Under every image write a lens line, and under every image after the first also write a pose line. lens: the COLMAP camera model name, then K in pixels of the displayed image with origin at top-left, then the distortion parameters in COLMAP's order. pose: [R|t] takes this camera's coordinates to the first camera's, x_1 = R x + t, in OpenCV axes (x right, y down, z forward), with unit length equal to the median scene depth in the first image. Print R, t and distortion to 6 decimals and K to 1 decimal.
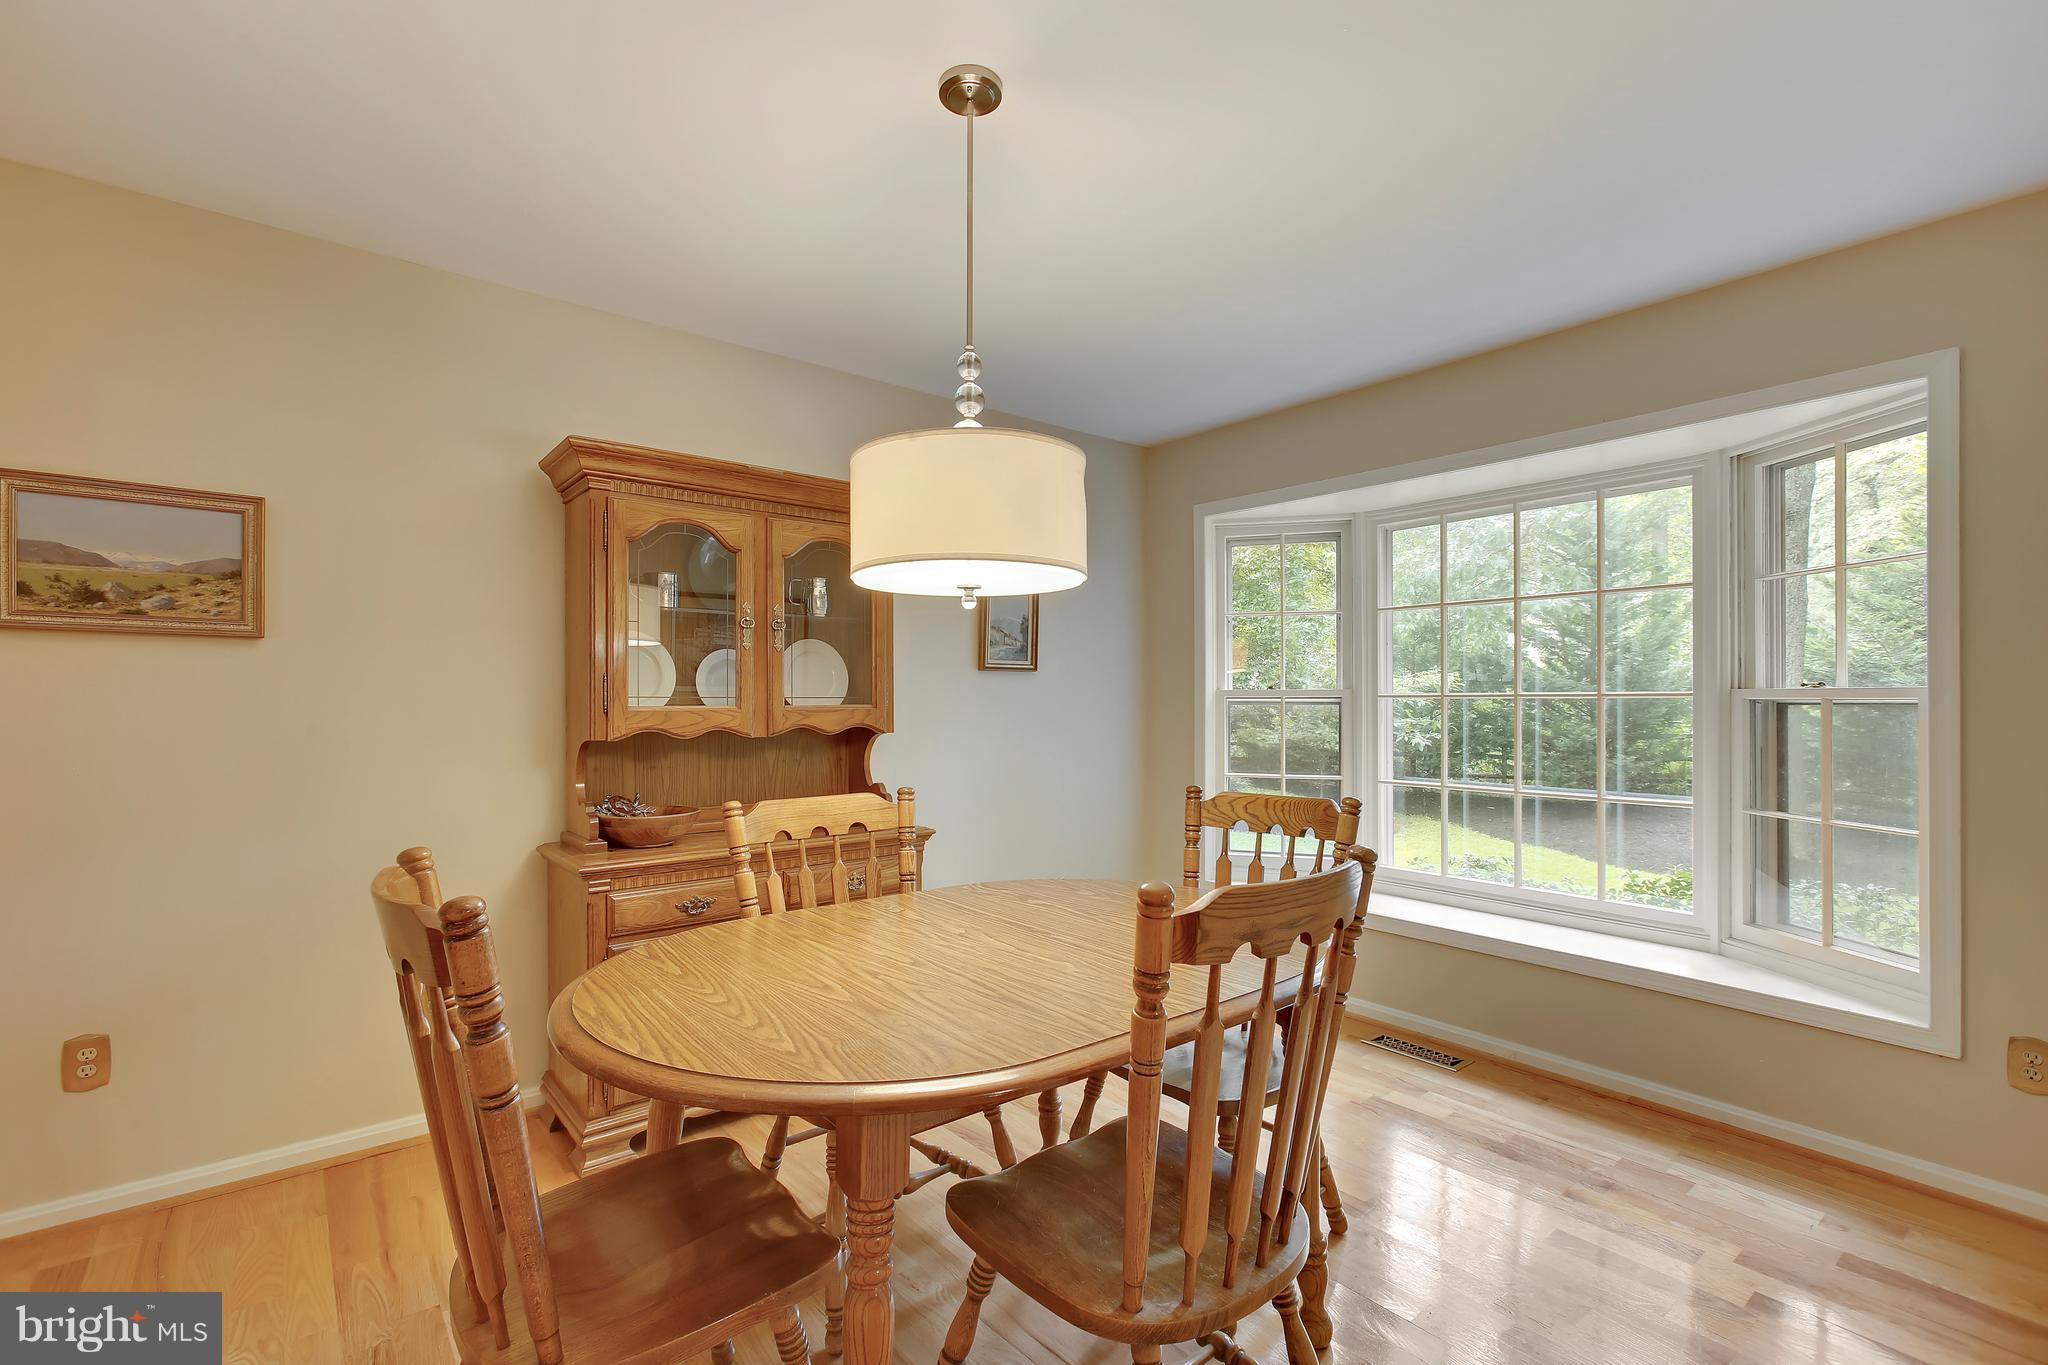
lens RADIAL K [[927.8, 0, 1019.2], [0, 927.8, 693.7], [0, 0, 1]] dist [0.001166, 0.000079]
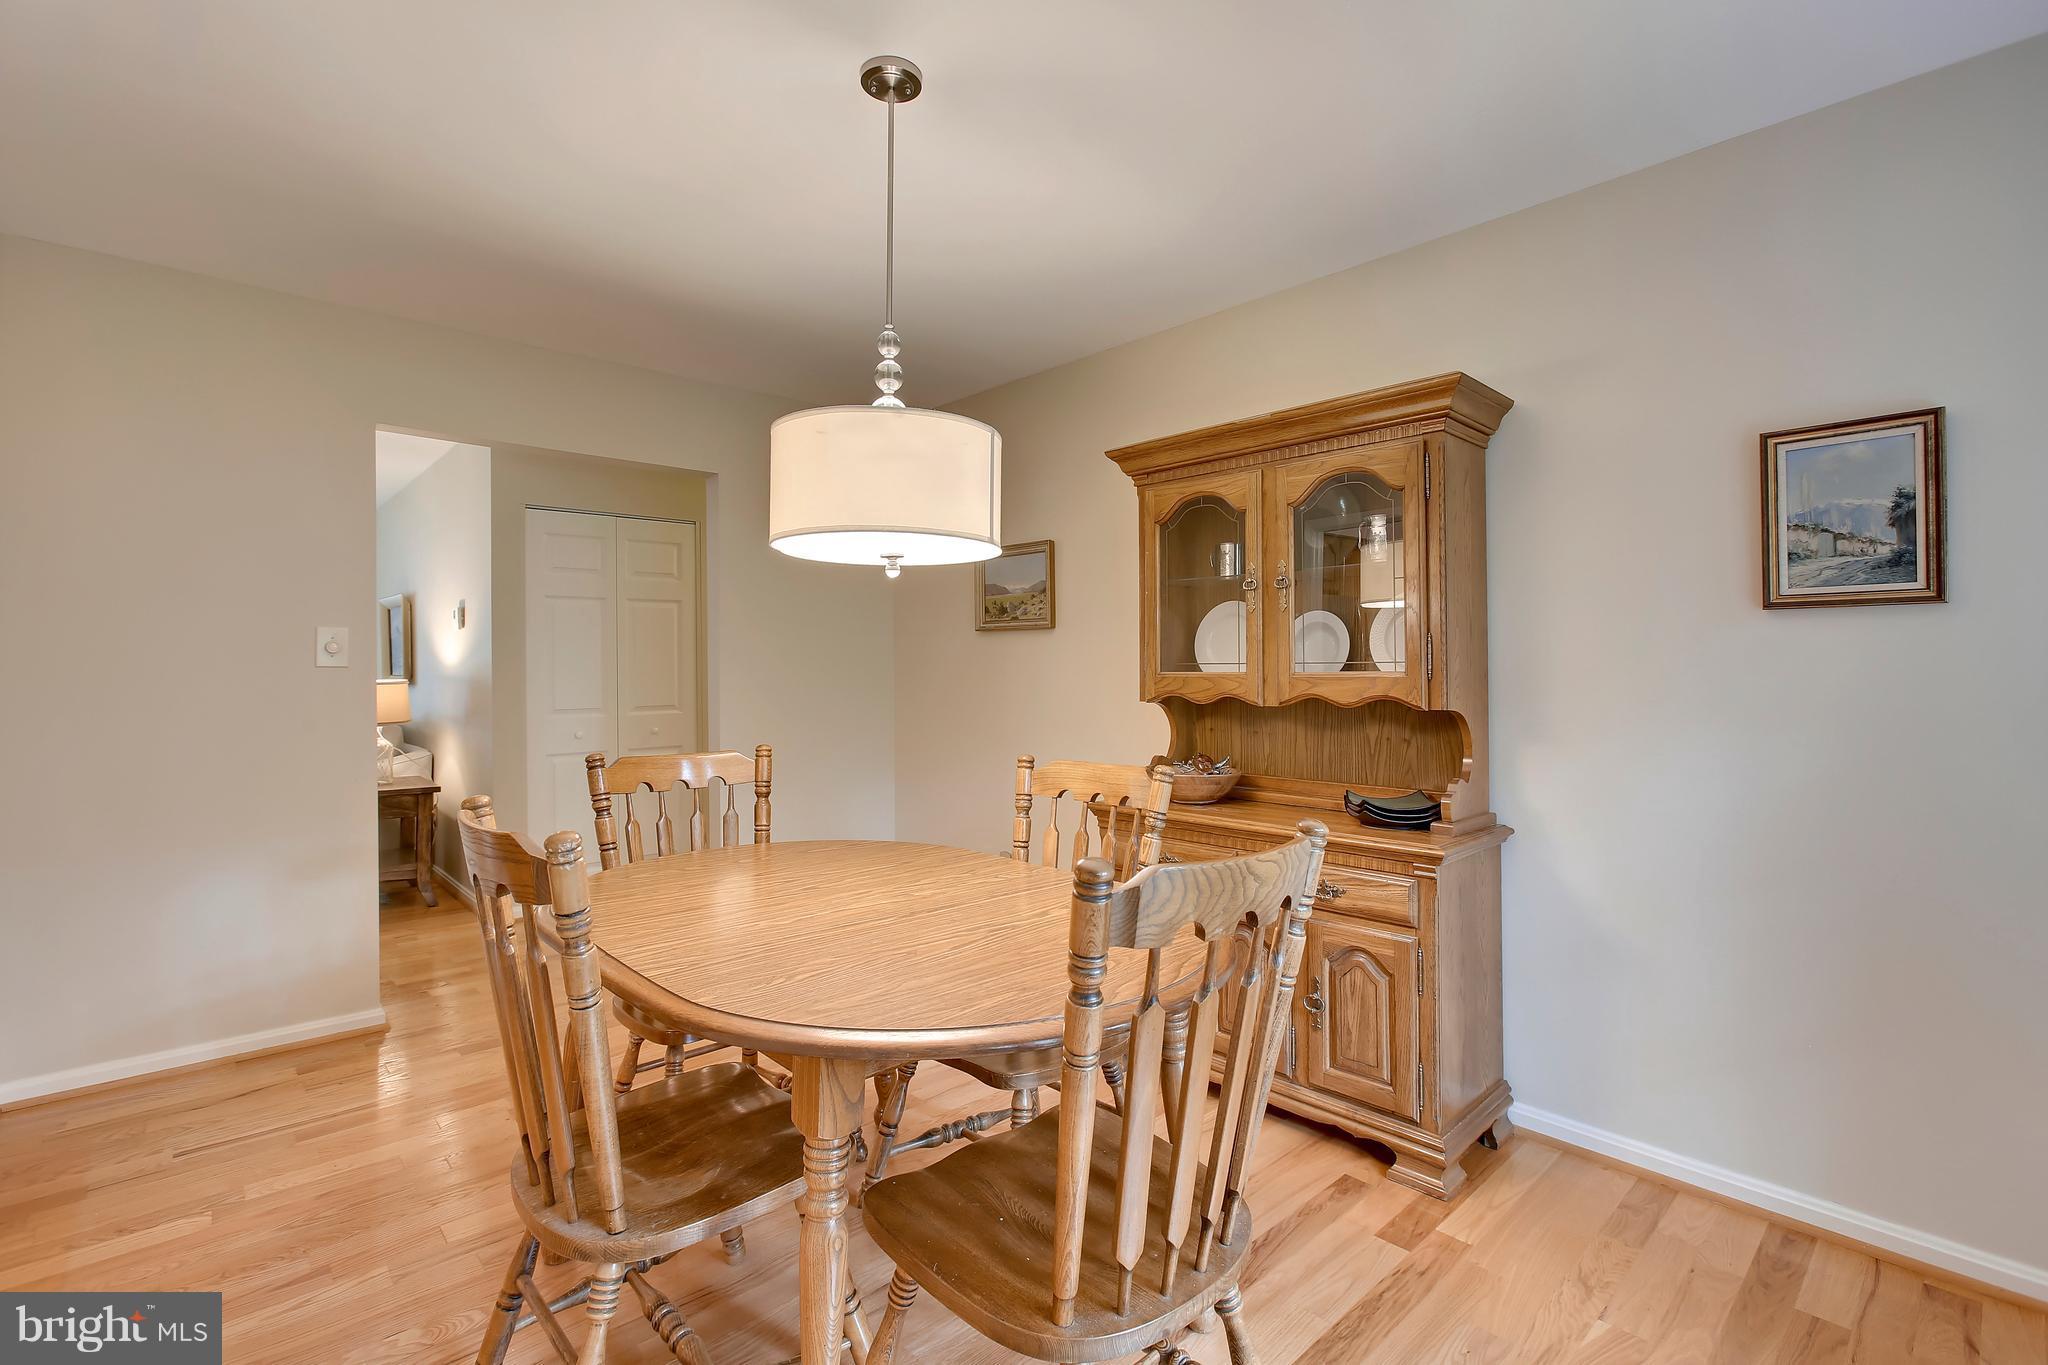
lens RADIAL K [[915.0, 0, 1023.9], [0, 915.0, 629.5], [0, 0, 1]] dist [0.001617, 0.000076]
pose [[0.079149, -0.041760, -0.995988, 0.614406], [0.012247, 0.999087, -0.040917, 0.004649], [0.996788, -0.008960, 0.079588, 0.693807]]
